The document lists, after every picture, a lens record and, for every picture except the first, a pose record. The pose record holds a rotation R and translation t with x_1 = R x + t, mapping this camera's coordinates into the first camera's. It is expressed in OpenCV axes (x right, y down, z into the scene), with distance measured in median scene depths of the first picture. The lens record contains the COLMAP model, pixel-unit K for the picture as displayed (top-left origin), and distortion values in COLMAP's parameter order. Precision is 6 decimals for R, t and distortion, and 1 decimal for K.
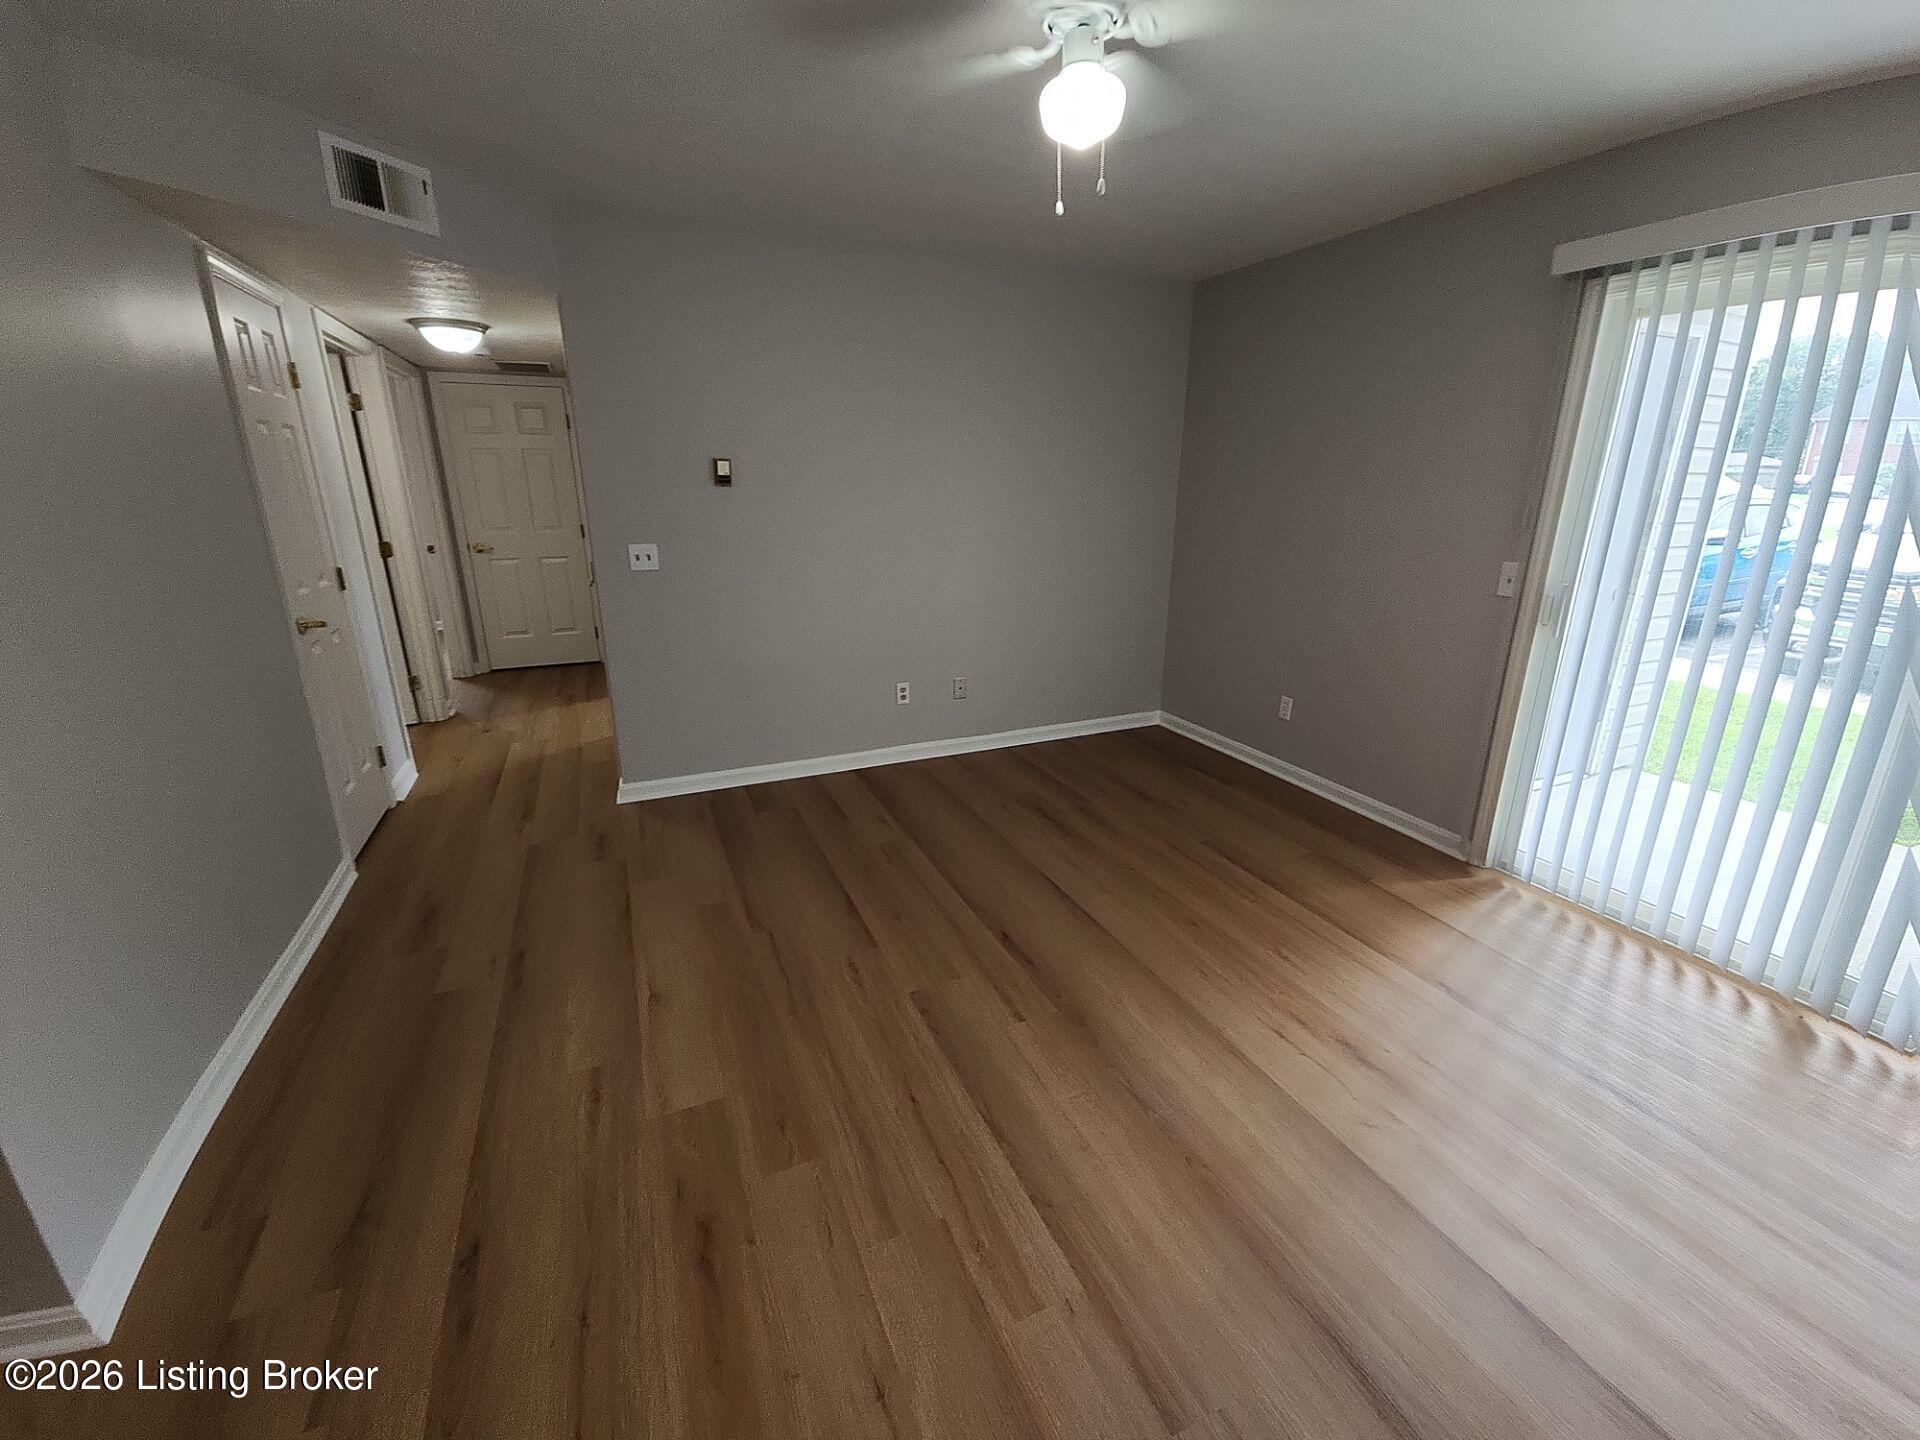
lens RADIAL K [[782.4, 0, 960.8], [0, 782.4, 713.4], [0, 0, 1]] dist [0.015377, -0.012326]
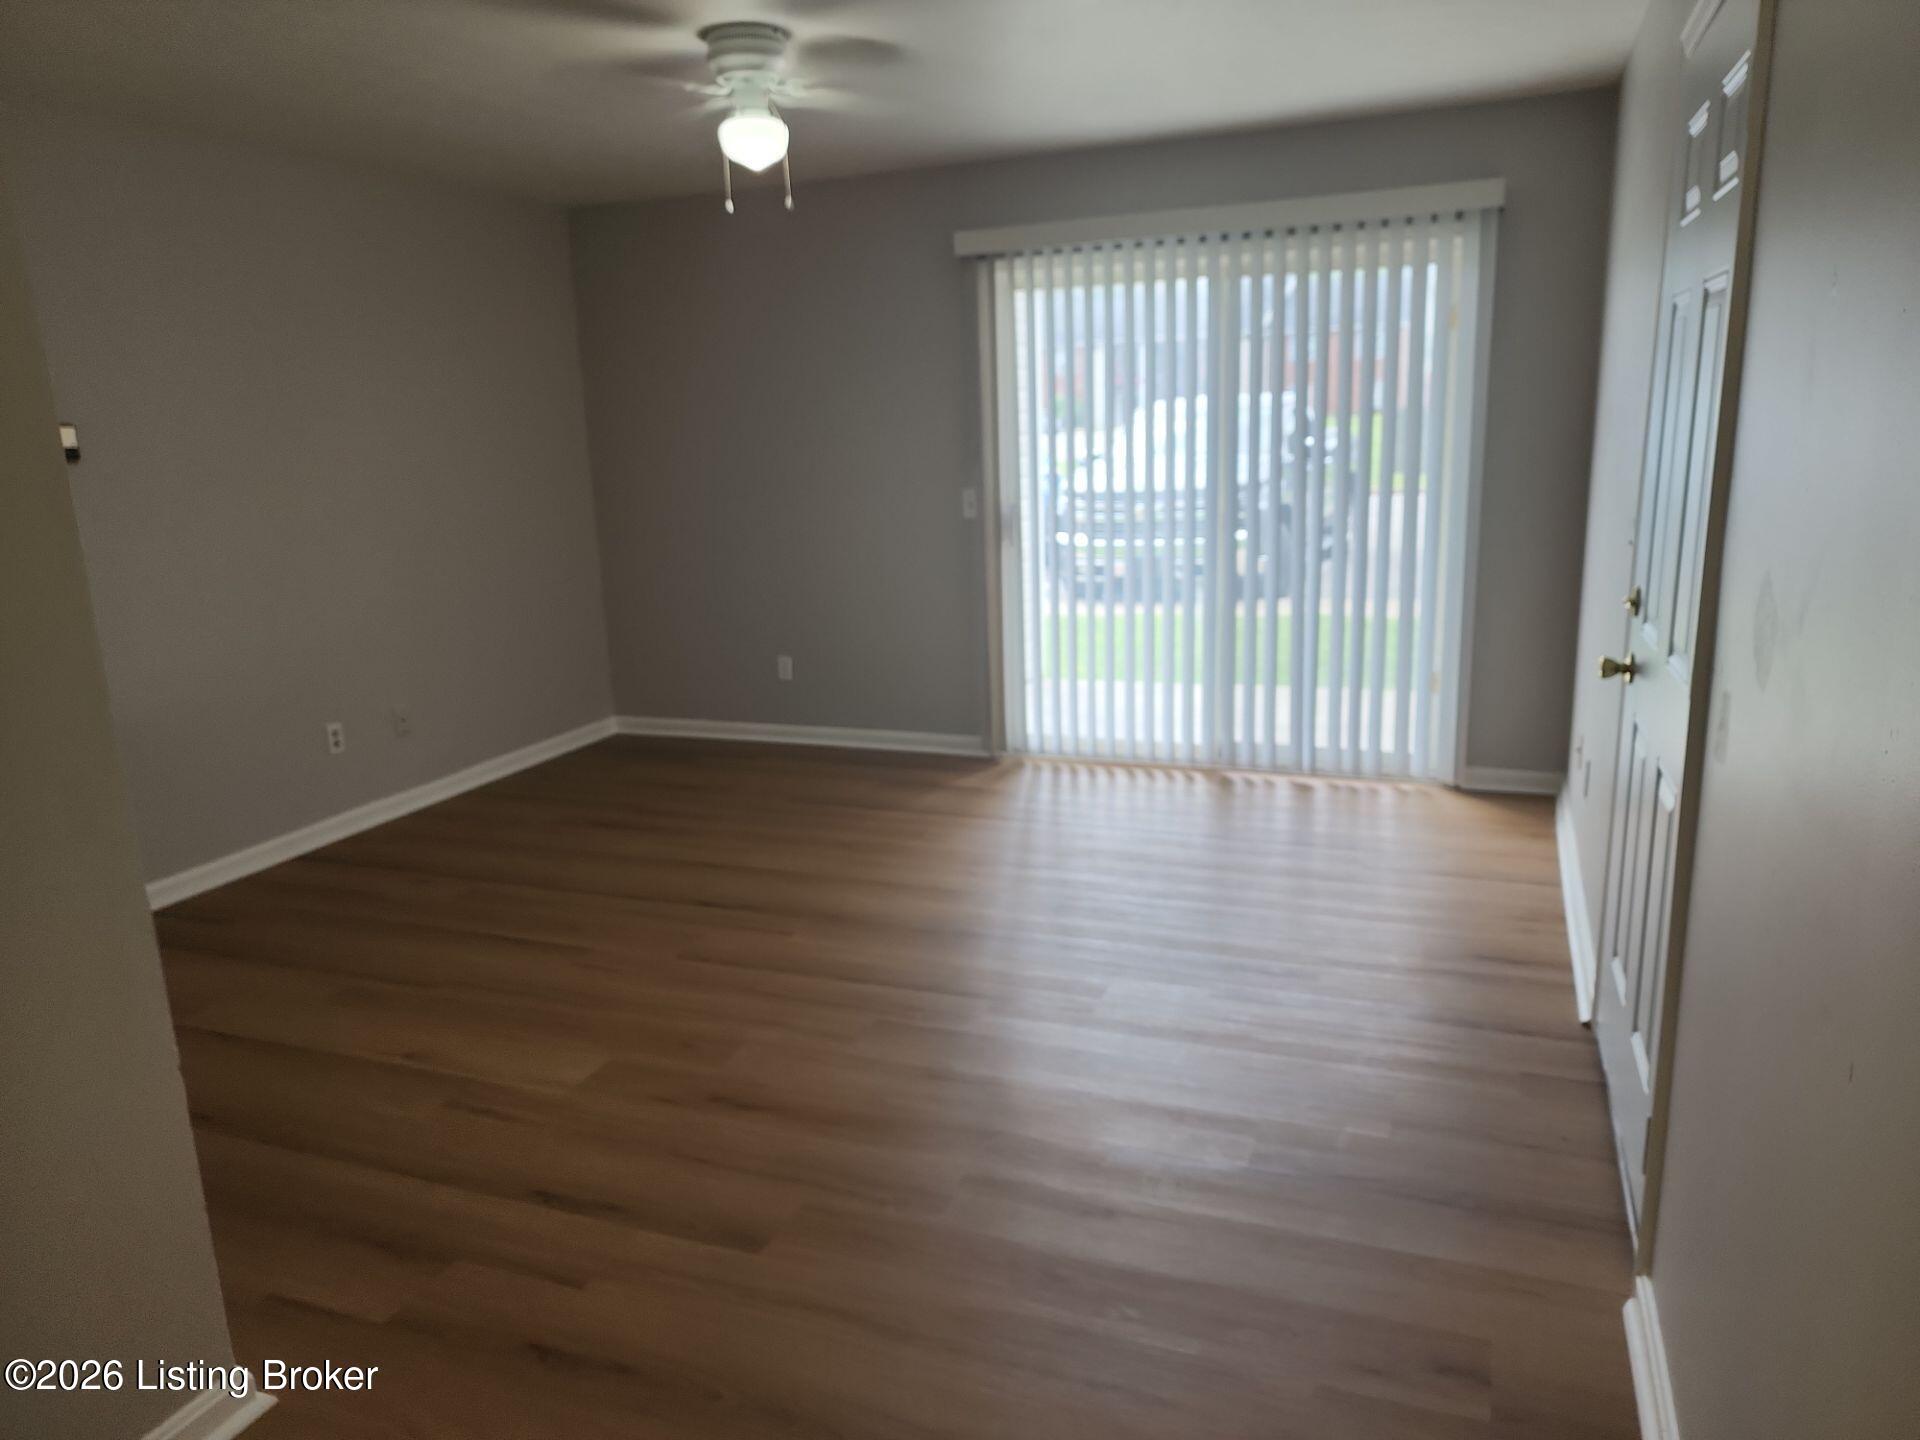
lens RADIAL K [[1281.8, 0, 960.0], [0, 1281.8, 720.0], [0, 0, 1]] dist [-0.002498, -0.001808]
pose [[0.714261, -0.187396, 0.674325, -0.682888], [0.237617, 0.971188, 0.018205, 0.109021], [-0.658308, 0.147228, 0.738210, -0.357077]]
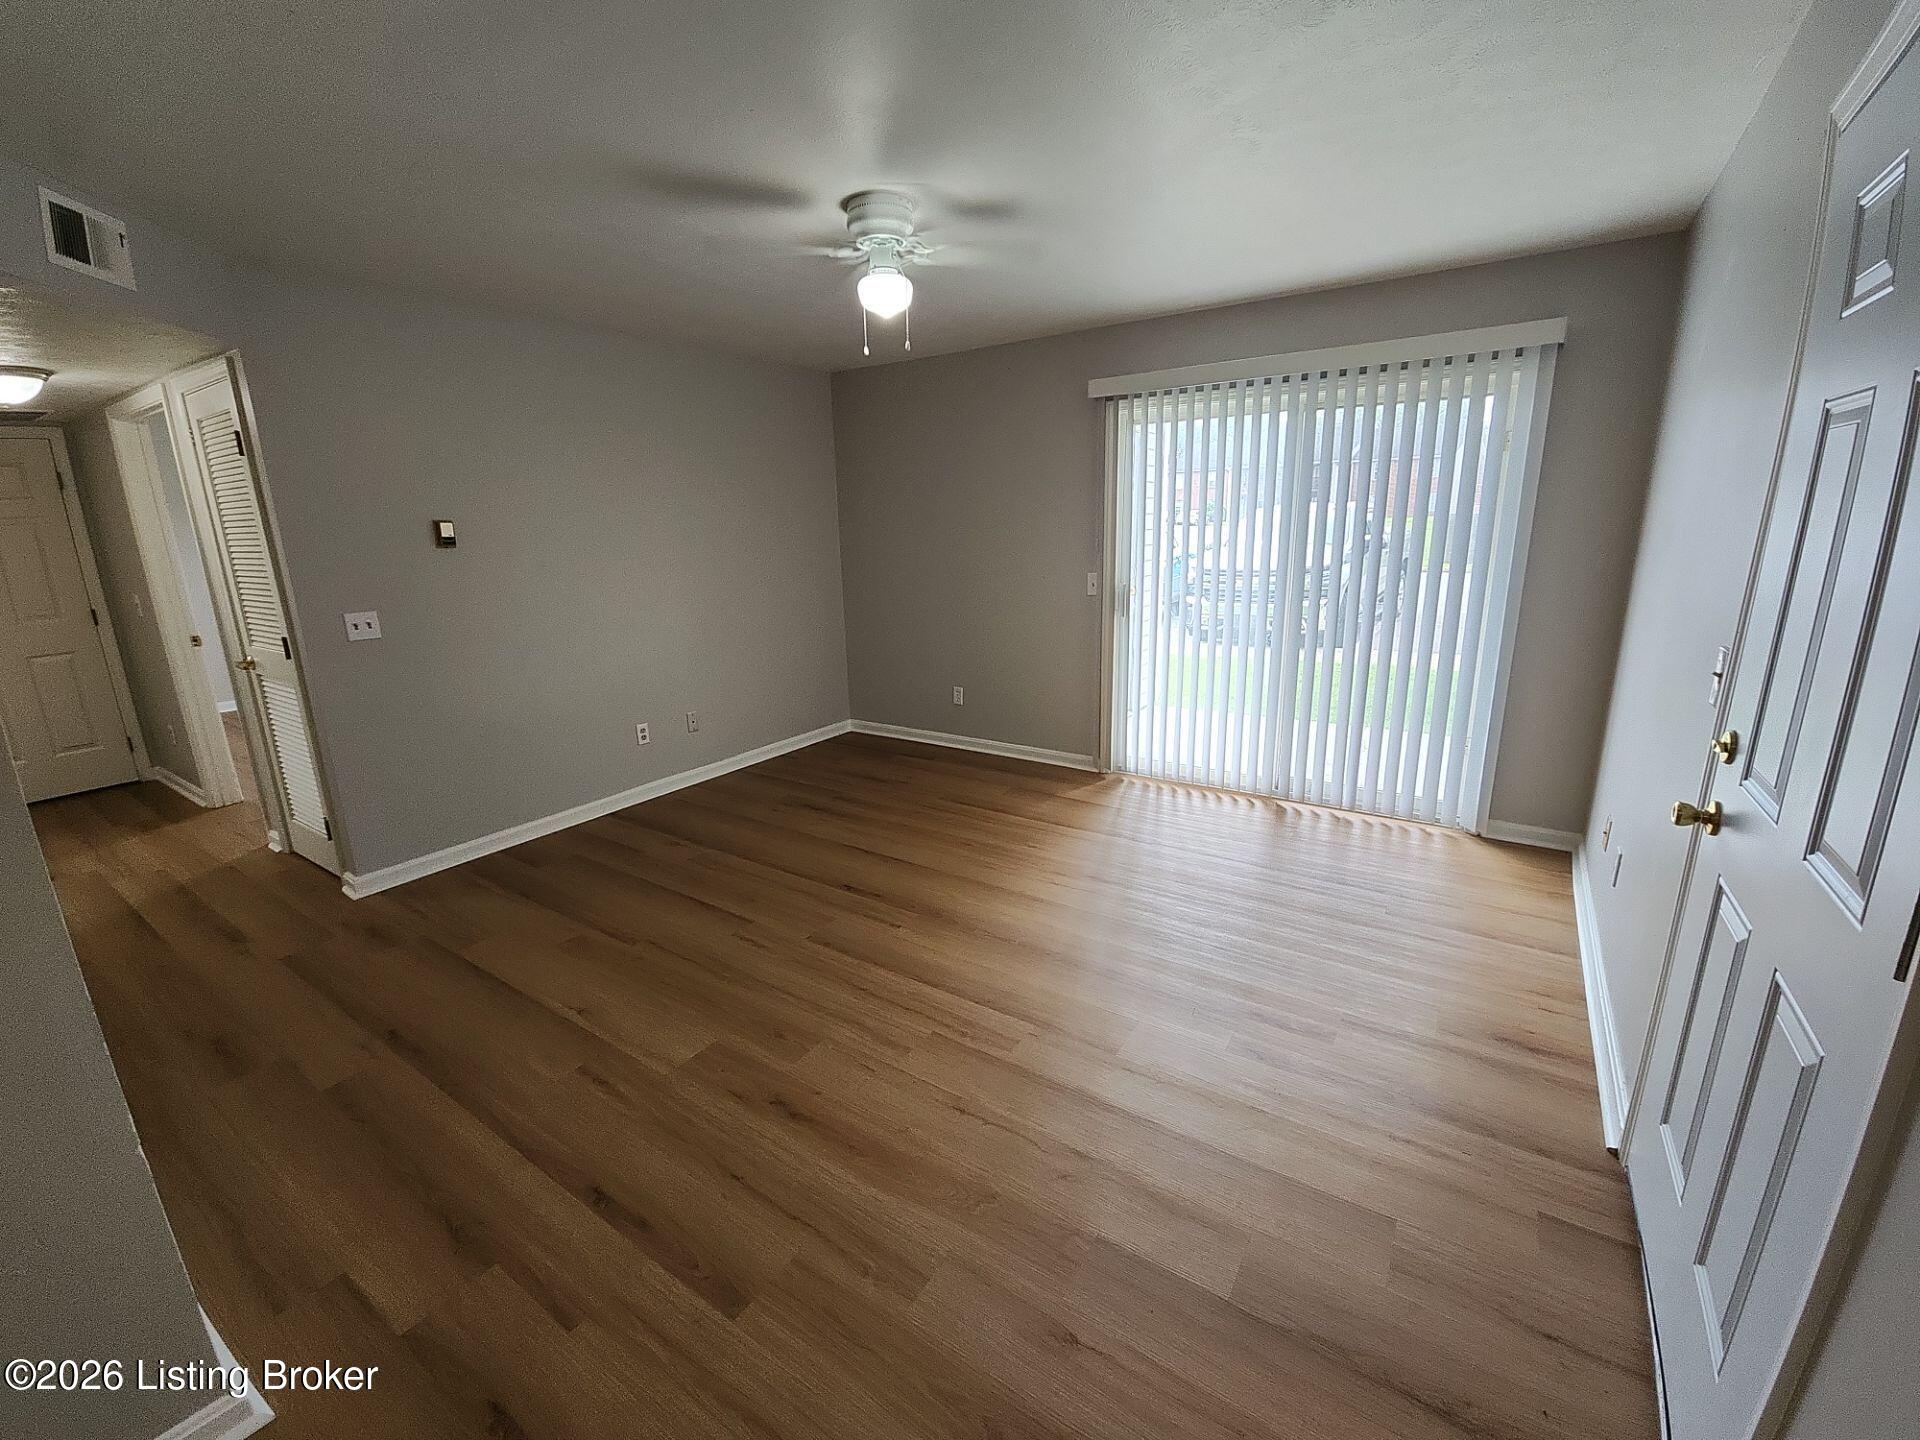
lens RADIAL K [[779.2, 0, 969.2], [0, 779.2, 712.6], [0, 0, 1]] dist [0.001289, -0.007907]
pose [[0.846519, -0.150641, 0.510600, -0.354029], [0.179372, 0.983755, -0.007143, 0.049604], [-0.501229, 0.097634, 0.859789, -0.190058]]
